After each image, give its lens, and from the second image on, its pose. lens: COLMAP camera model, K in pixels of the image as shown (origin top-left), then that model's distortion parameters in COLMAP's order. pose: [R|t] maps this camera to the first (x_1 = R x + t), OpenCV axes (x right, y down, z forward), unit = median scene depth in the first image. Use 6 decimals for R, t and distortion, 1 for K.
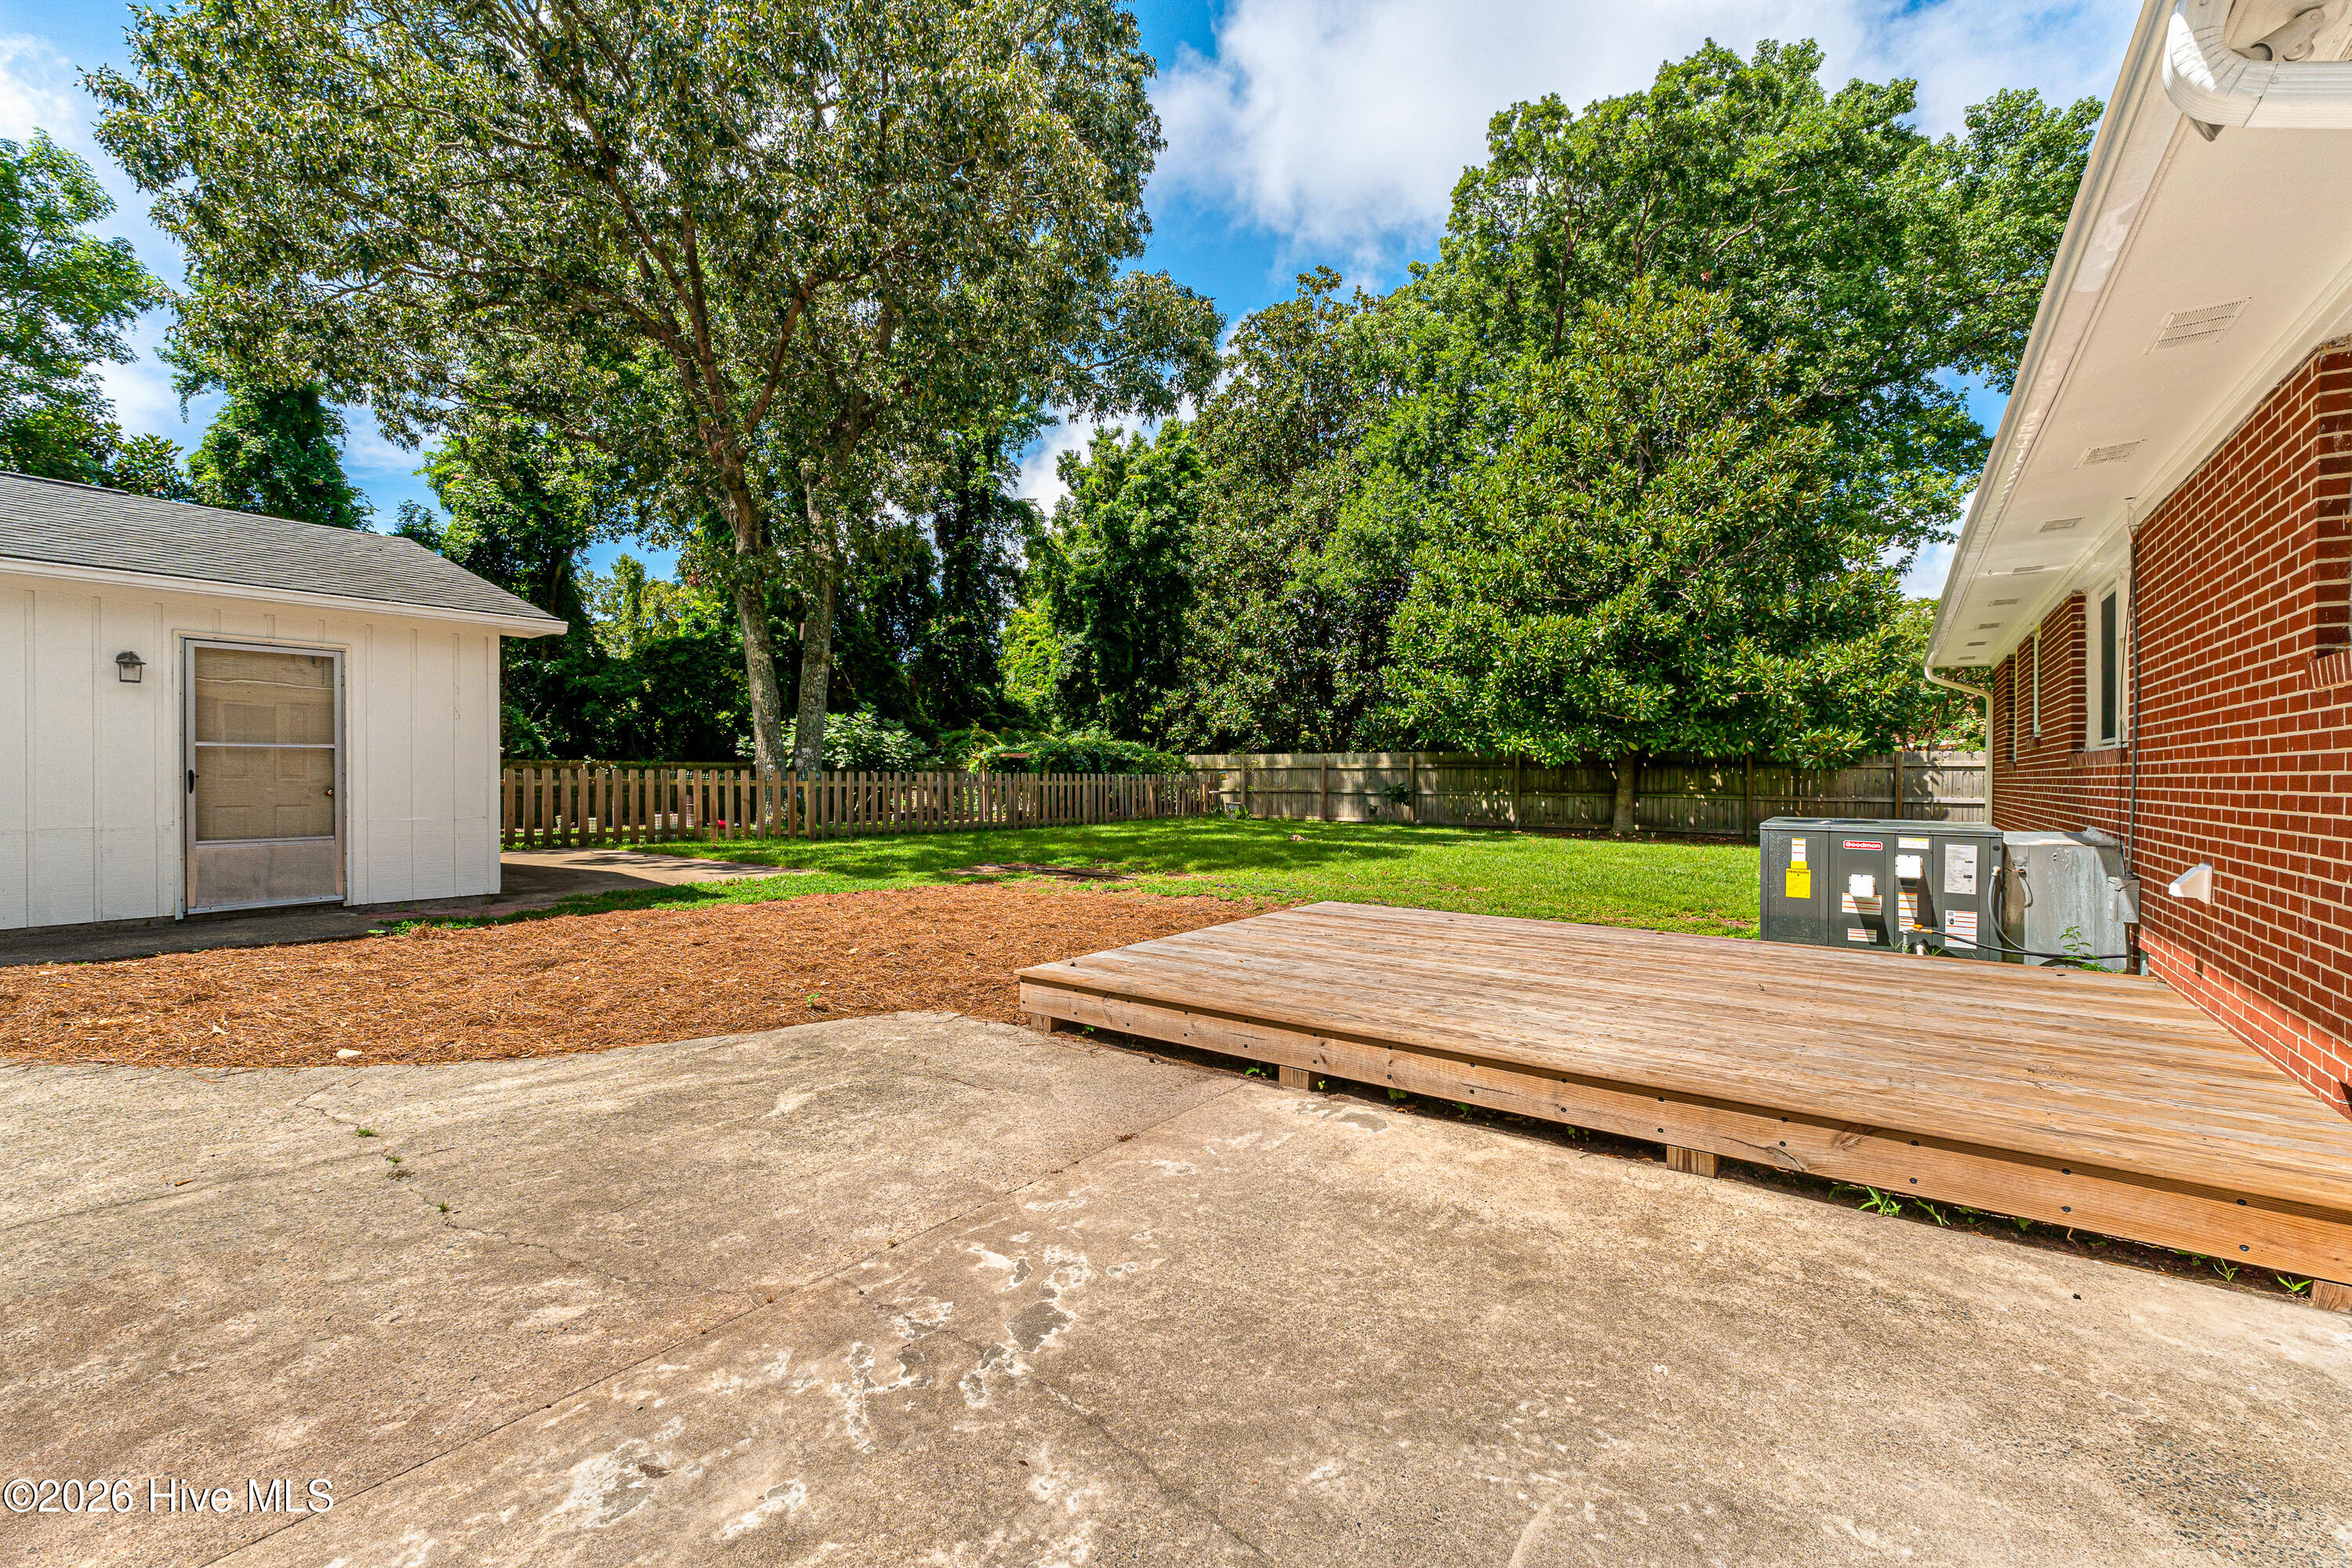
lens RADIAL K [[1007.1, 0, 1208.7], [0, 1007.1, 780.5], [0, 0, 1]] dist [0.003759, 0.000369]
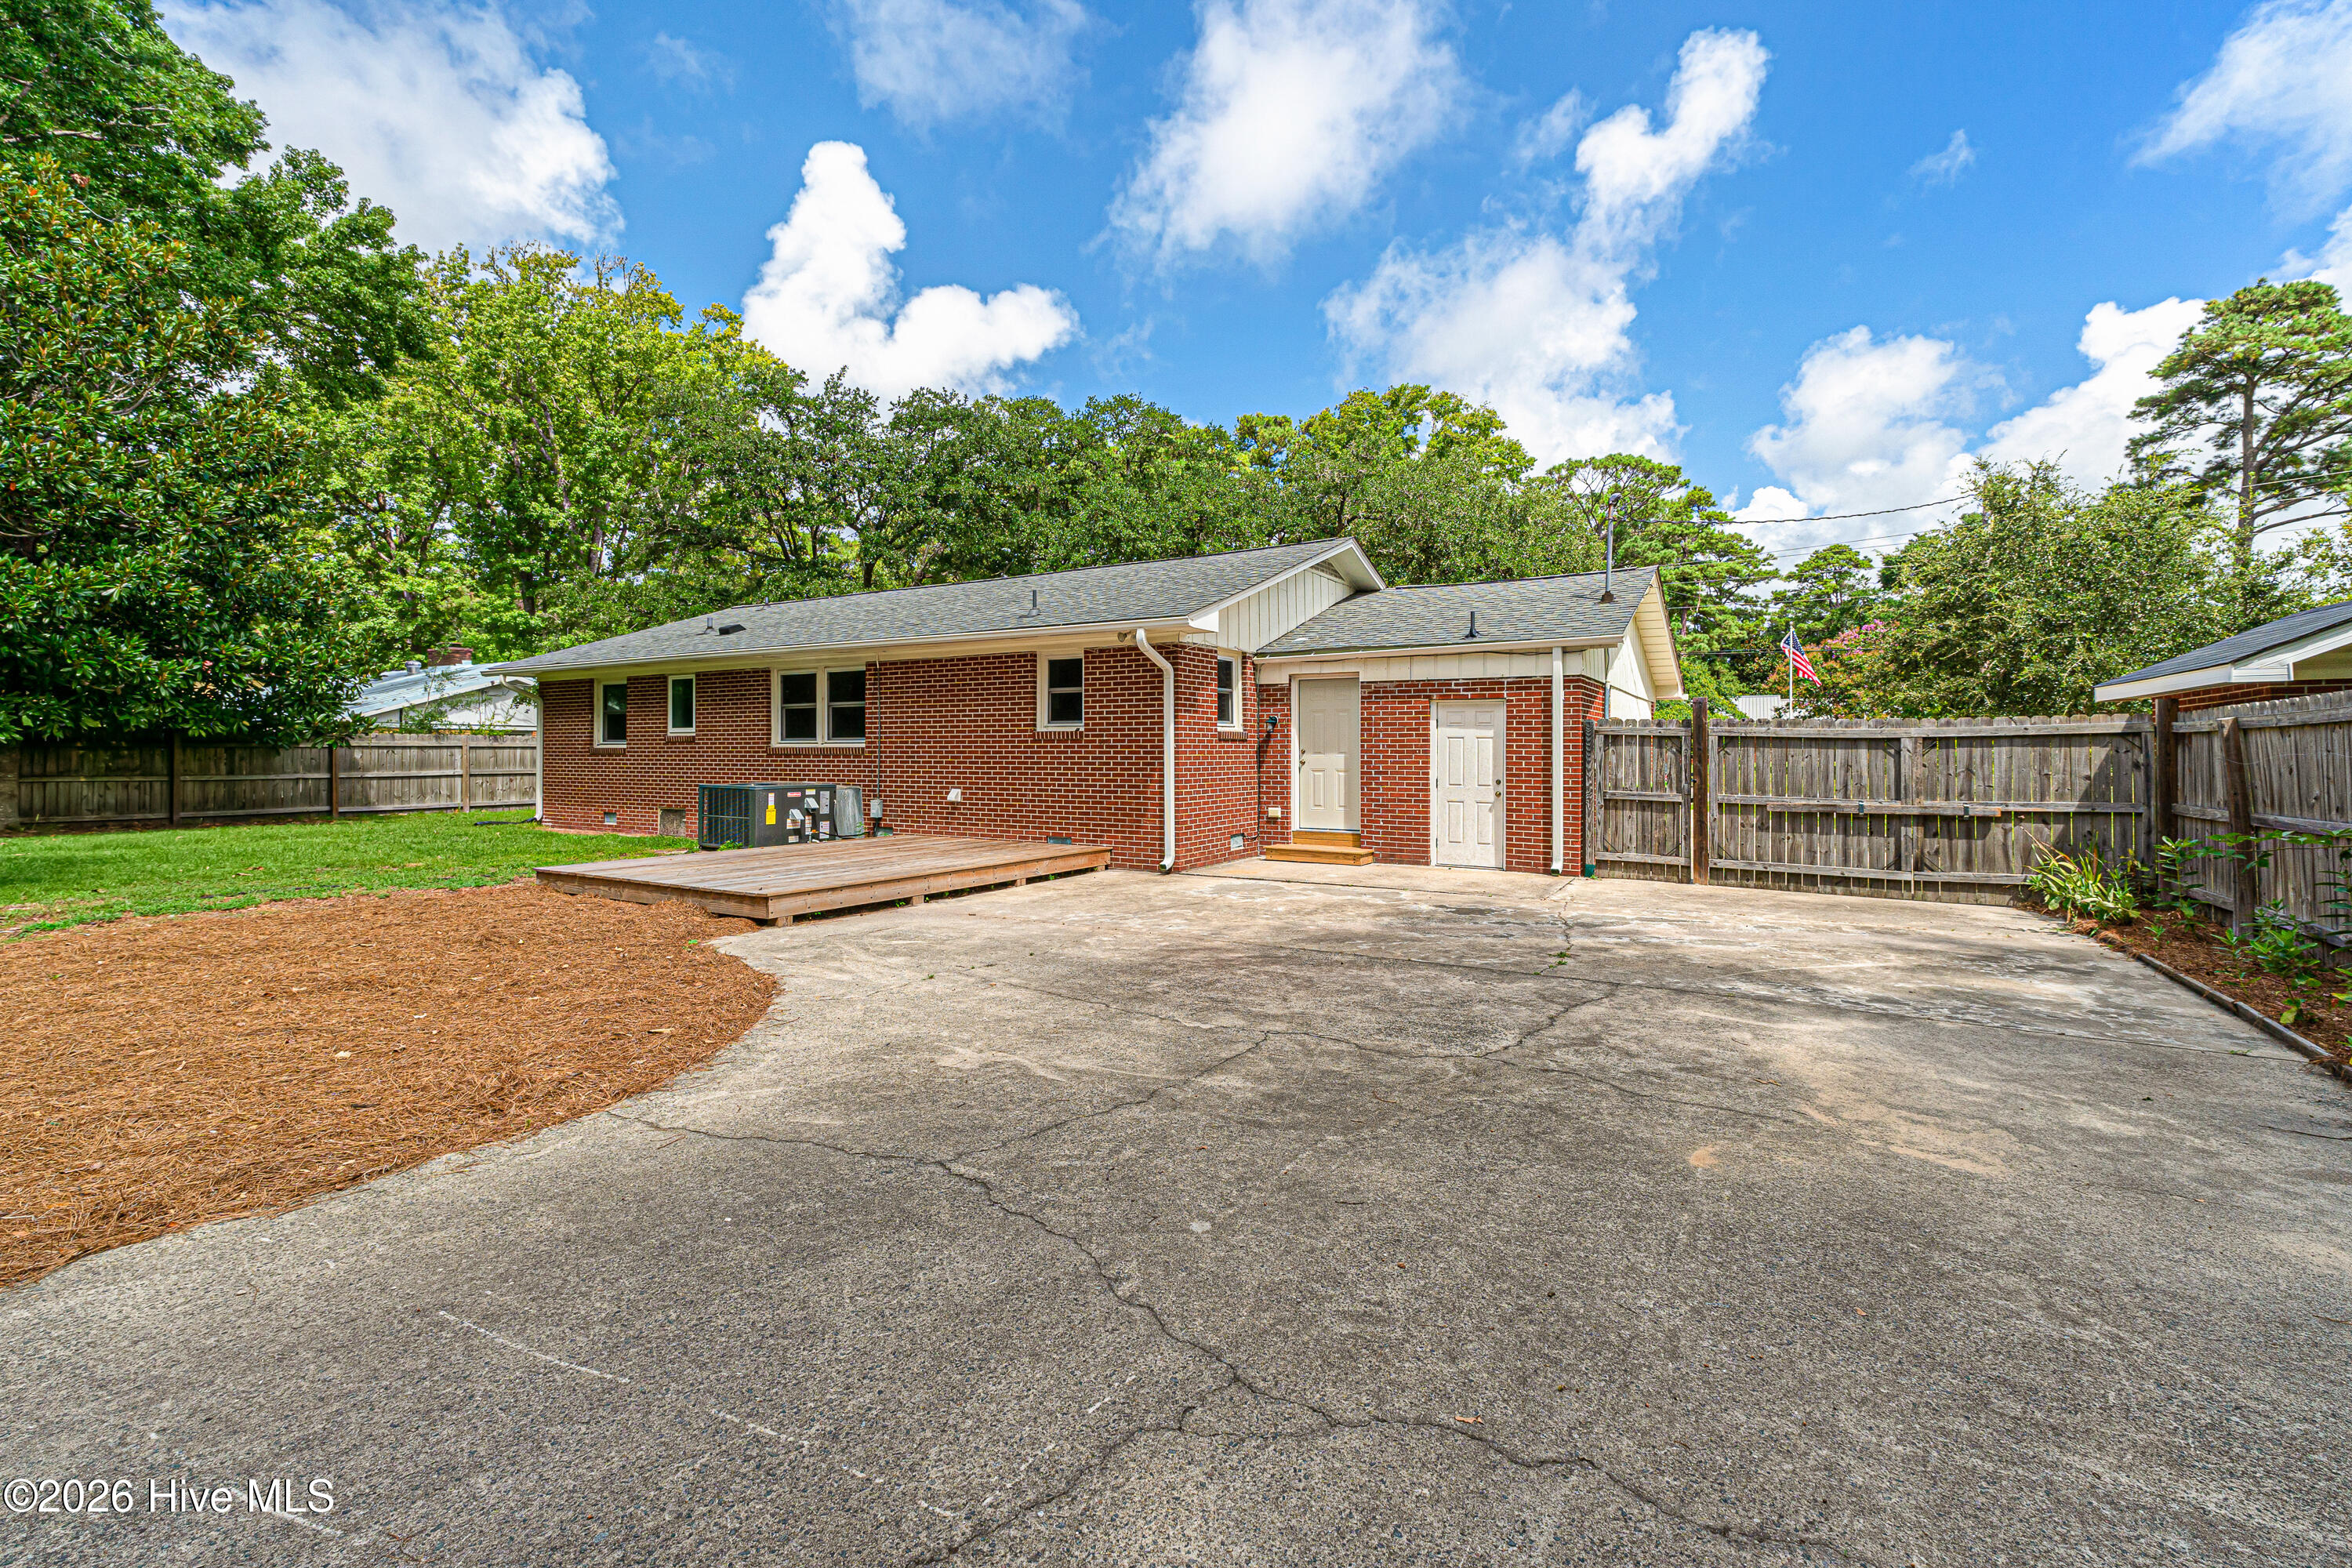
lens RADIAL K [[1012.0, 0, 1192.3], [0, 1012.0, 746.1], [0, 0, 1]] dist [0.005954, 0.000564]
pose [[-0.083642, -0.003915, 0.996488, -2.313593], [0.003547, 0.999985, 0.004227, -0.062546], [-0.996490, 0.003888, -0.083627, 0.584752]]
